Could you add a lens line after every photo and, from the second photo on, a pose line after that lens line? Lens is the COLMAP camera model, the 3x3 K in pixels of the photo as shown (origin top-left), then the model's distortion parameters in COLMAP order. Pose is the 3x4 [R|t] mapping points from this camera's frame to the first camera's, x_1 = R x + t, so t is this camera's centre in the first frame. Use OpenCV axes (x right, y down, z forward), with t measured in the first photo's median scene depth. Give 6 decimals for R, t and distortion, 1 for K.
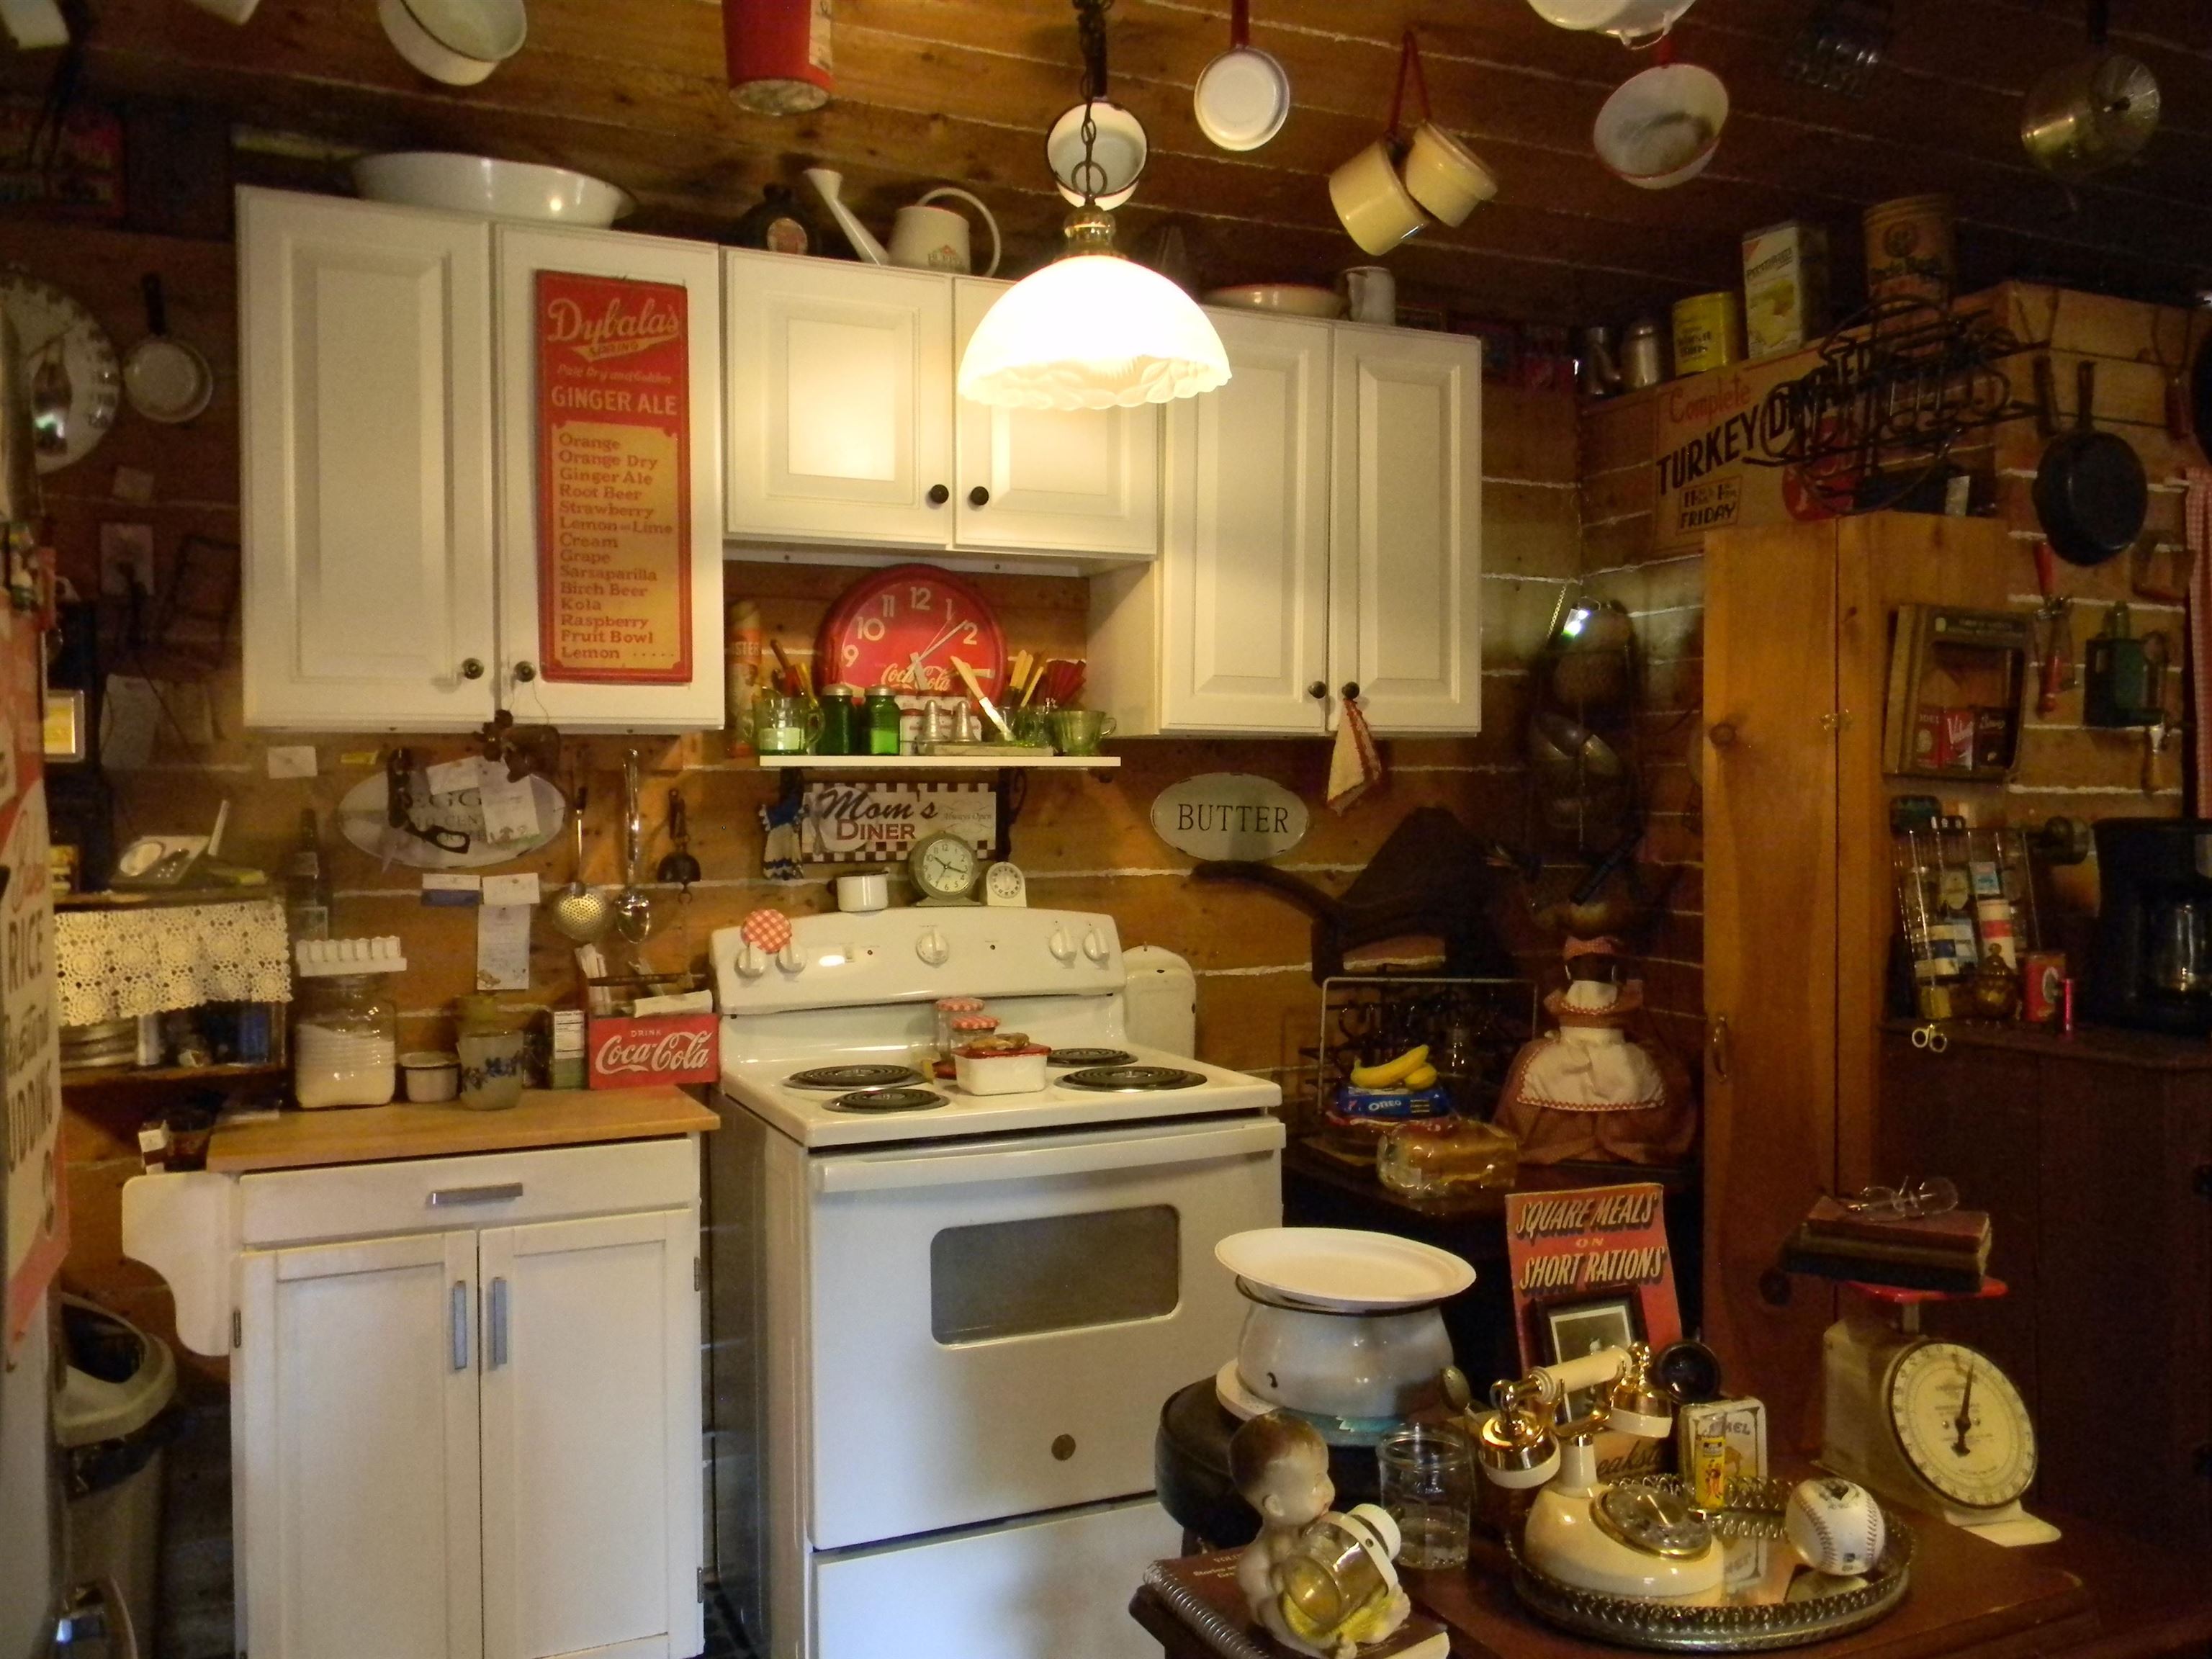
lens RADIAL K [[1741.2, 0, 1050.3], [0, 1741.2, 825.6], [0, 0, 1]] dist [0.004515, -0.013291]
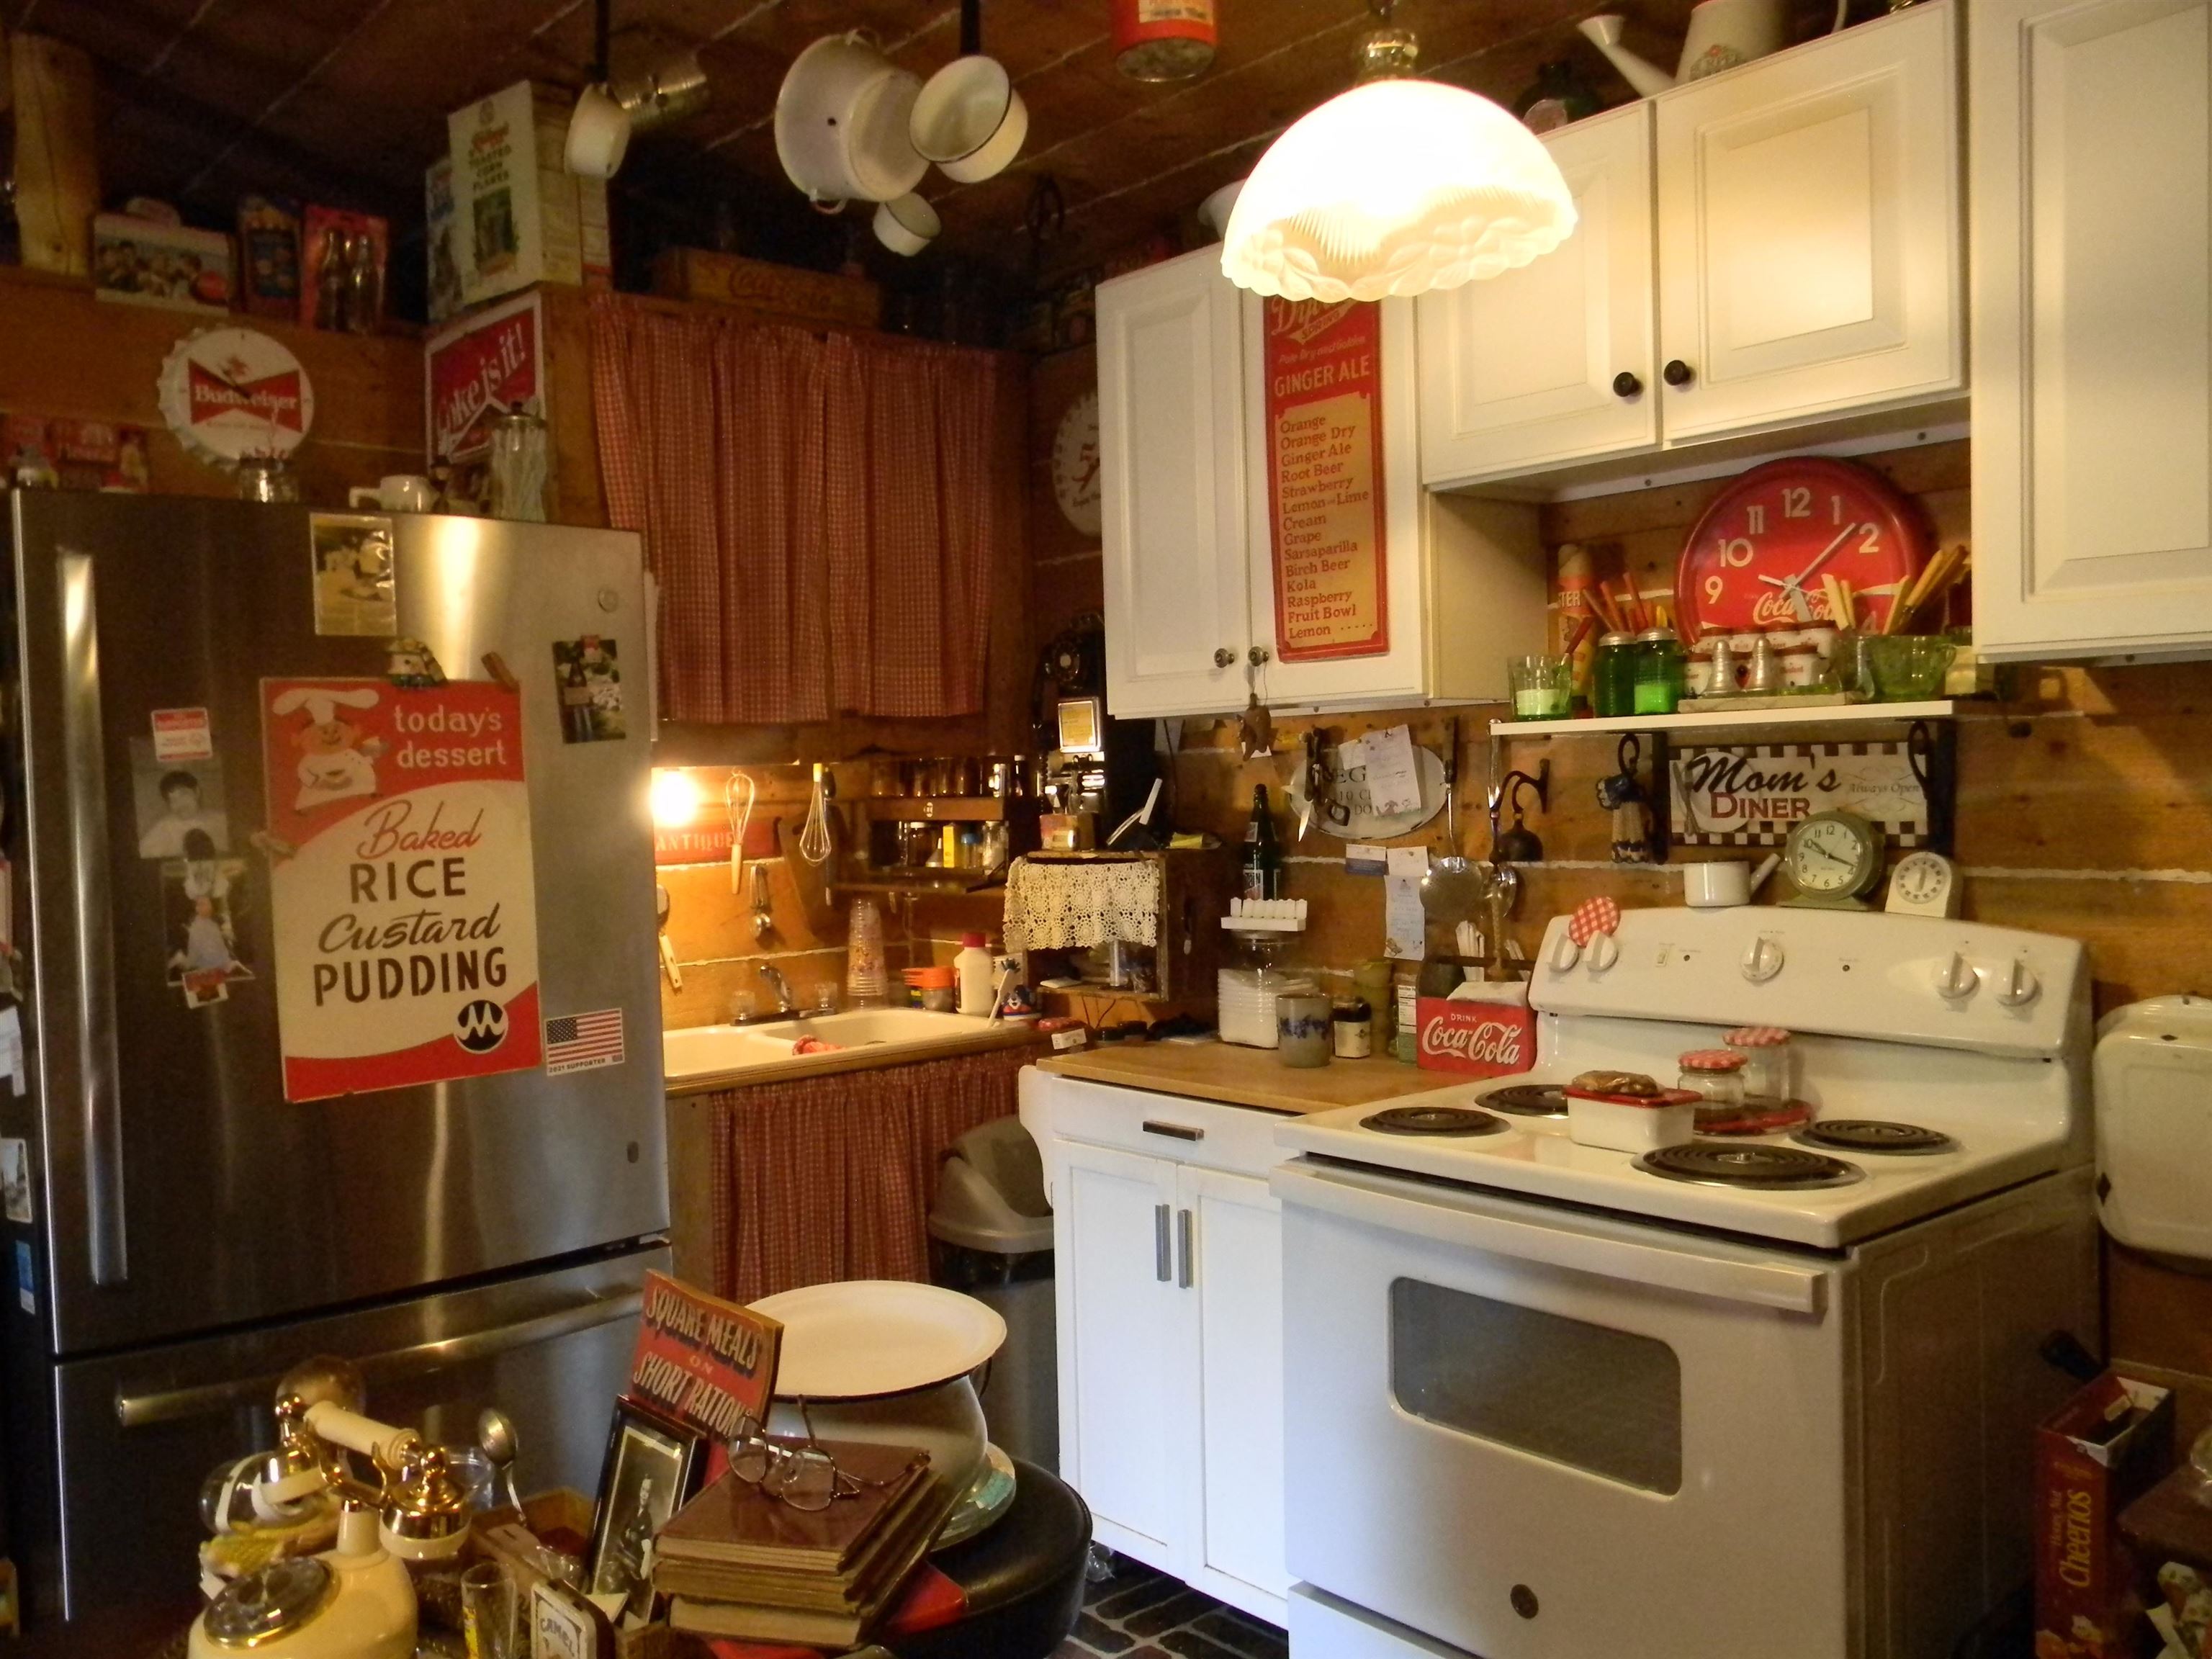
lens RADIAL K [[1741.2, 0, 1107.0], [0, 1741.2, 827.2], [0, 0, 1]] dist [0.004515, -0.013291]
pose [[0.318190, 0.021556, -0.947782, 0.607549], [0.005464, 0.999683, 0.024571, -0.009707], [0.948011, -0.012997, 0.317972, 0.514616]]
